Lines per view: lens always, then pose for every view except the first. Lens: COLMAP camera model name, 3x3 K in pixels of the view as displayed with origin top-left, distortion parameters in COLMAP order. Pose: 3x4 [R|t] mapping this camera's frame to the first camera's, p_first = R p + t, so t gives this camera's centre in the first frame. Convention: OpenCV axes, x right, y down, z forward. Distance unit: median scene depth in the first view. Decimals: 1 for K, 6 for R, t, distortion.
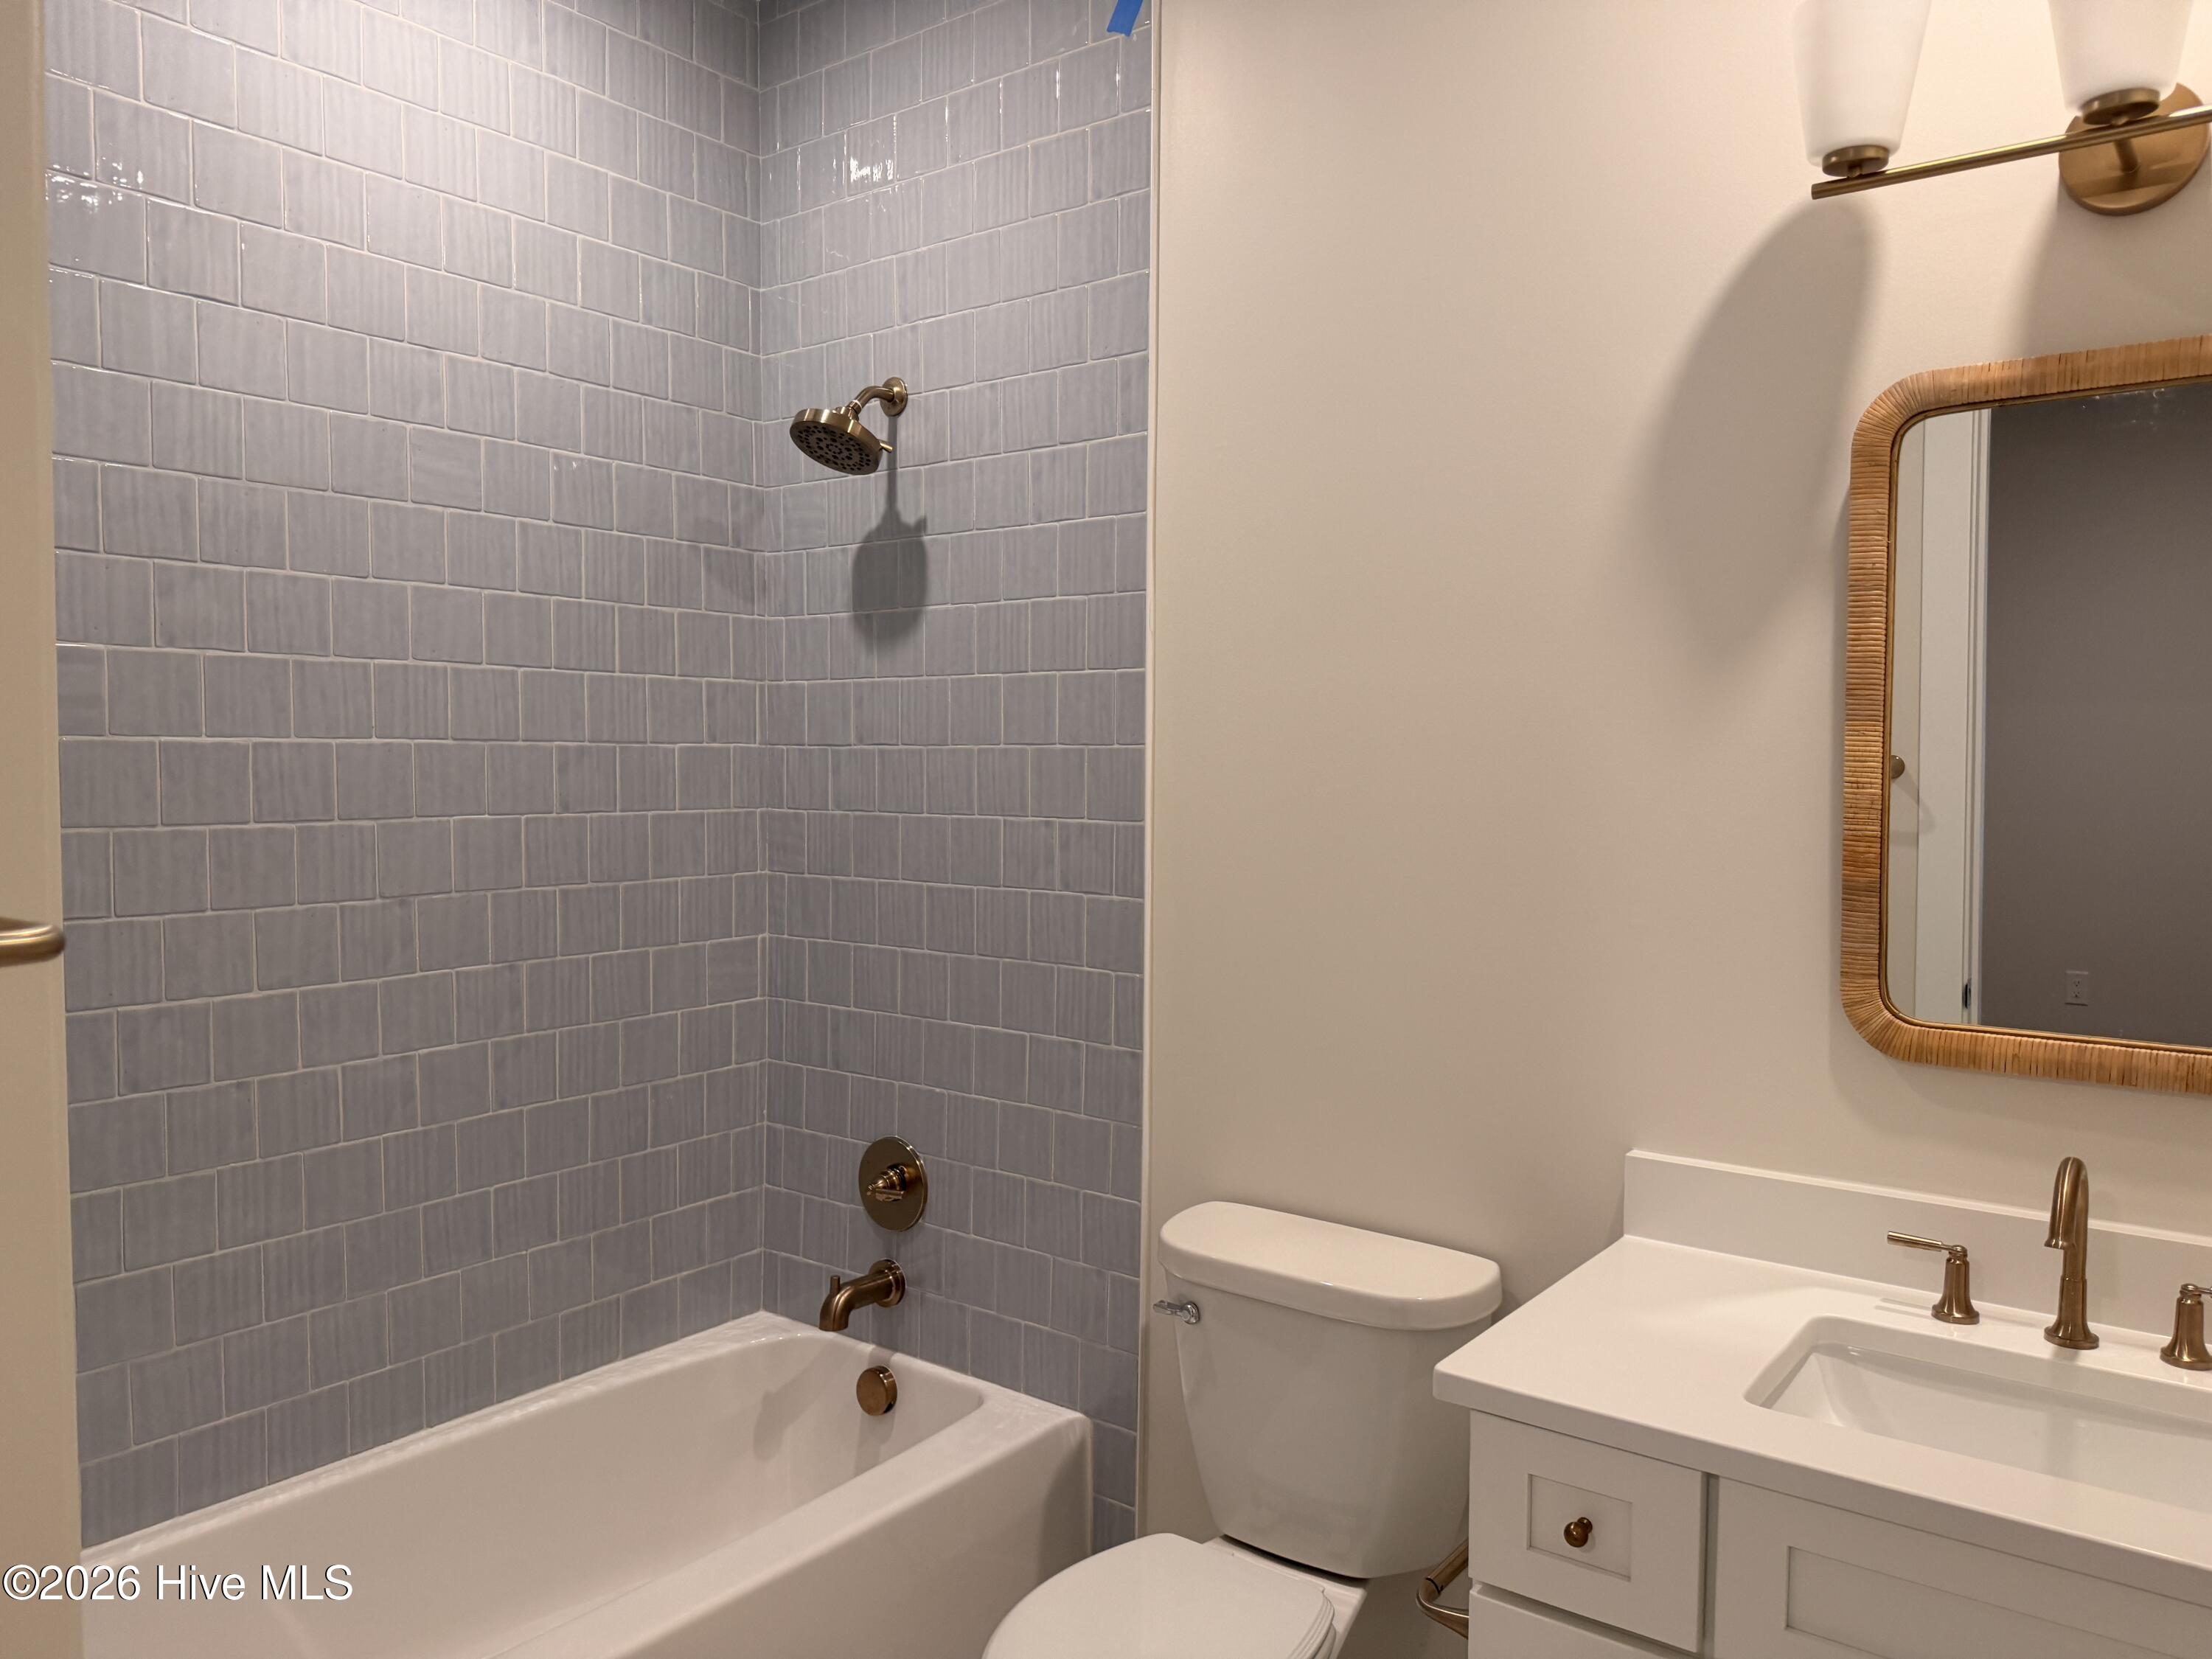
lens RADIAL K [[1565.4, 0, 1106.0], [0, 1565.4, 829.5], [0, 0, 1]] dist [0.102496, -0.172233]
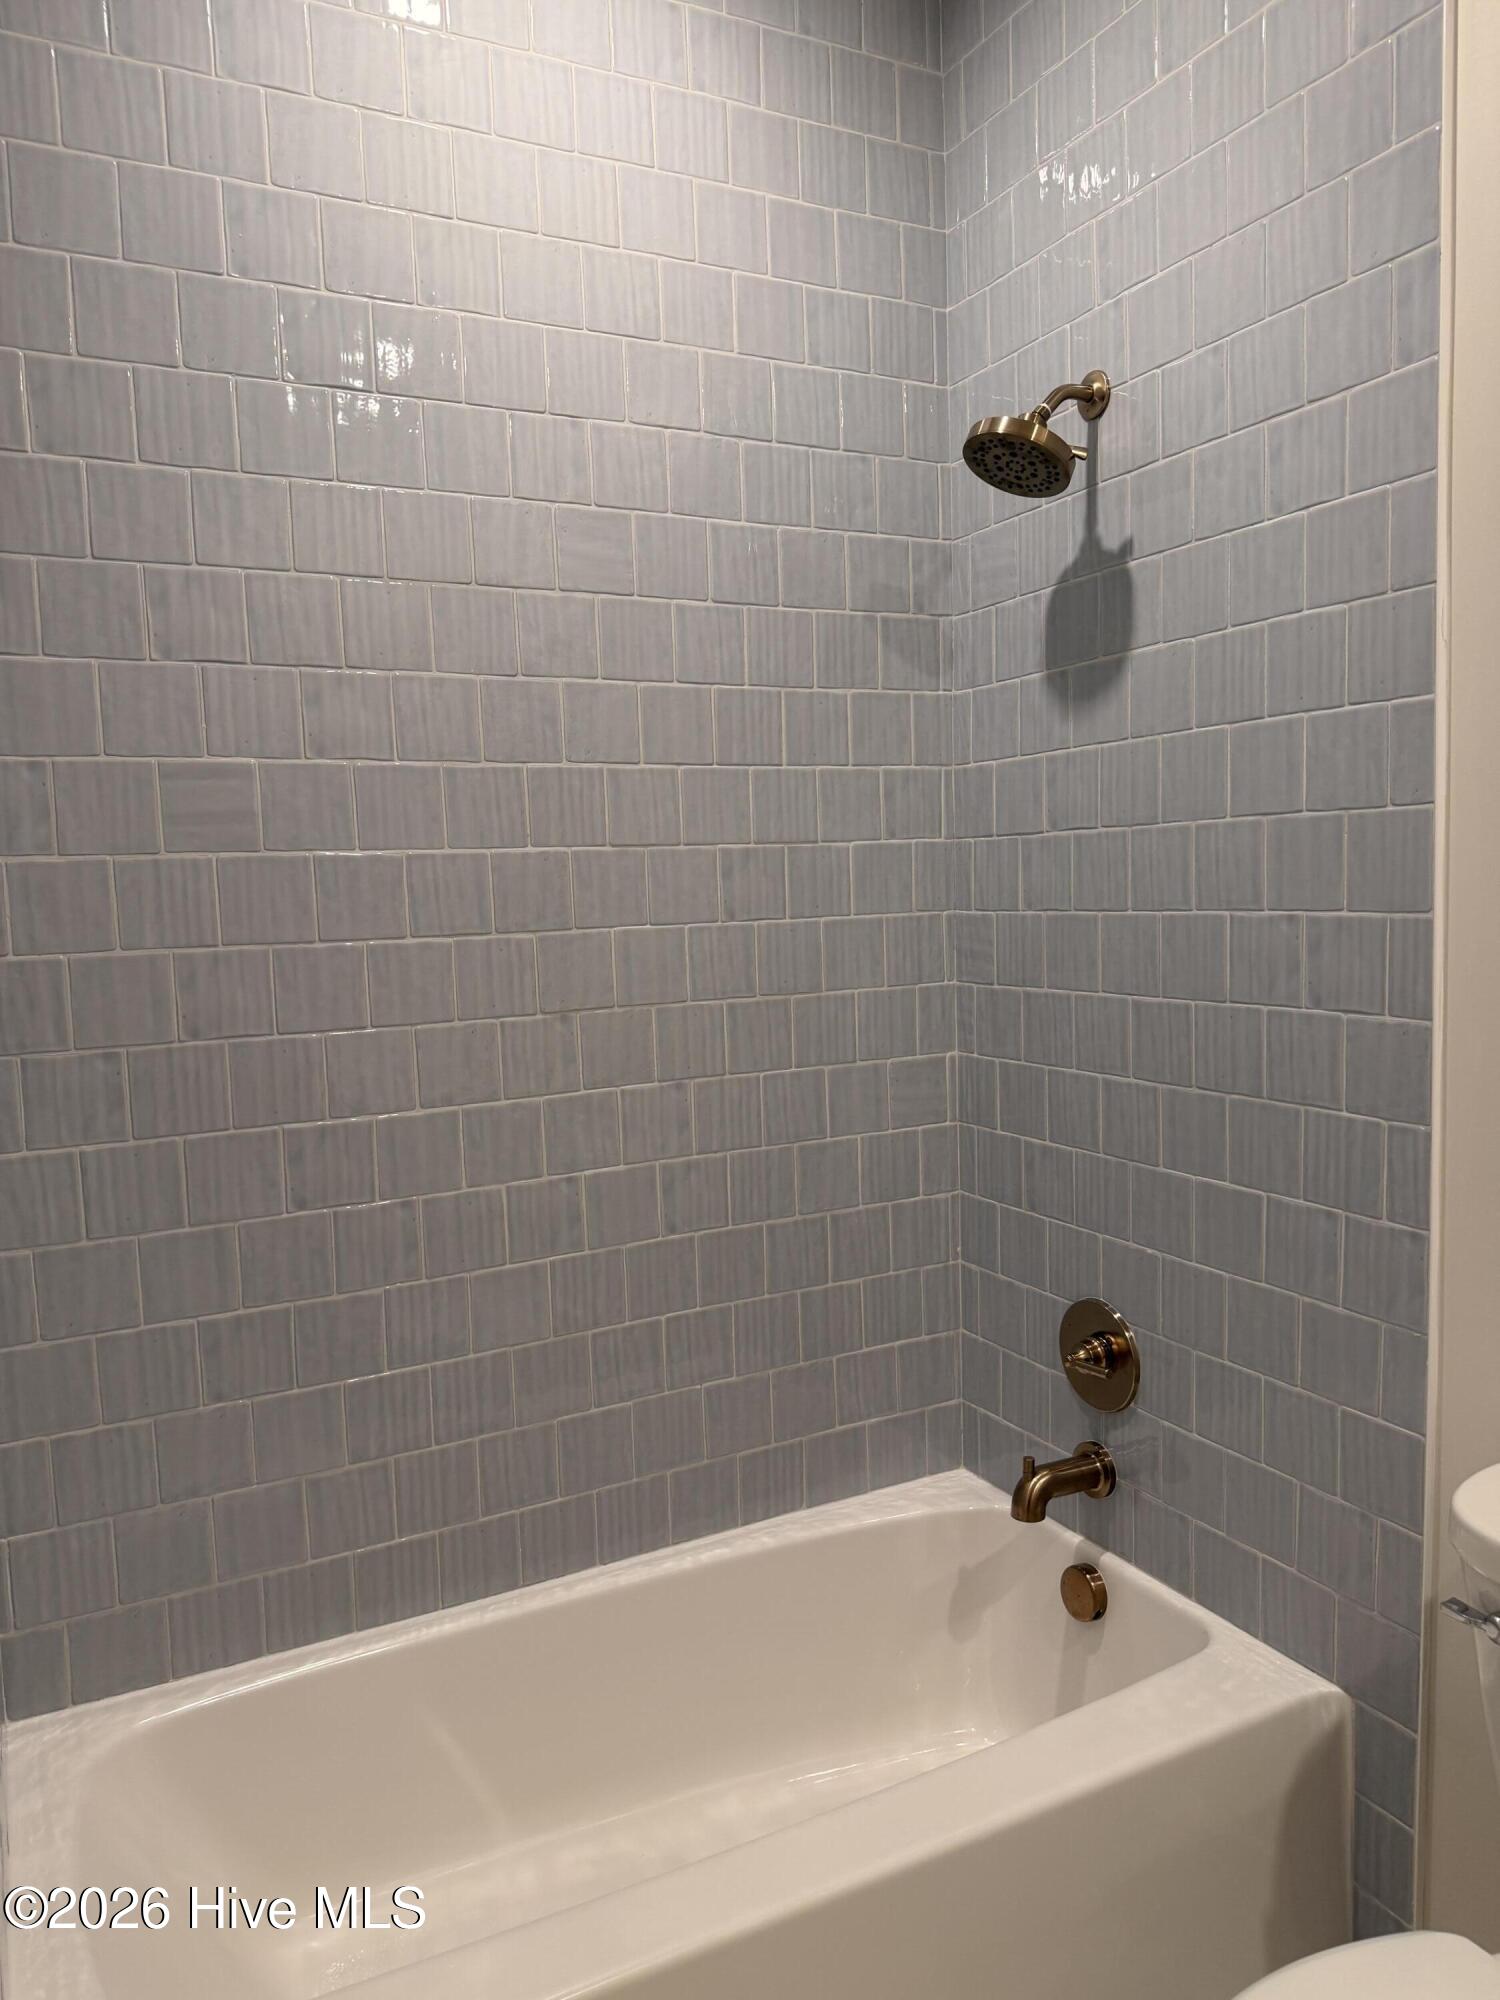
lens RADIAL K [[1415.3, 0, 739.7], [0, 1415.3, 1006.6], [0, 0, 1]] dist [0.102496, -0.172233]
pose [[0.905427, 0.002606, -0.424494, 0.015214], [0.019080, 0.998721, 0.046828, 0.000918], [0.424073, -0.050499, 0.904219, 0.258492]]
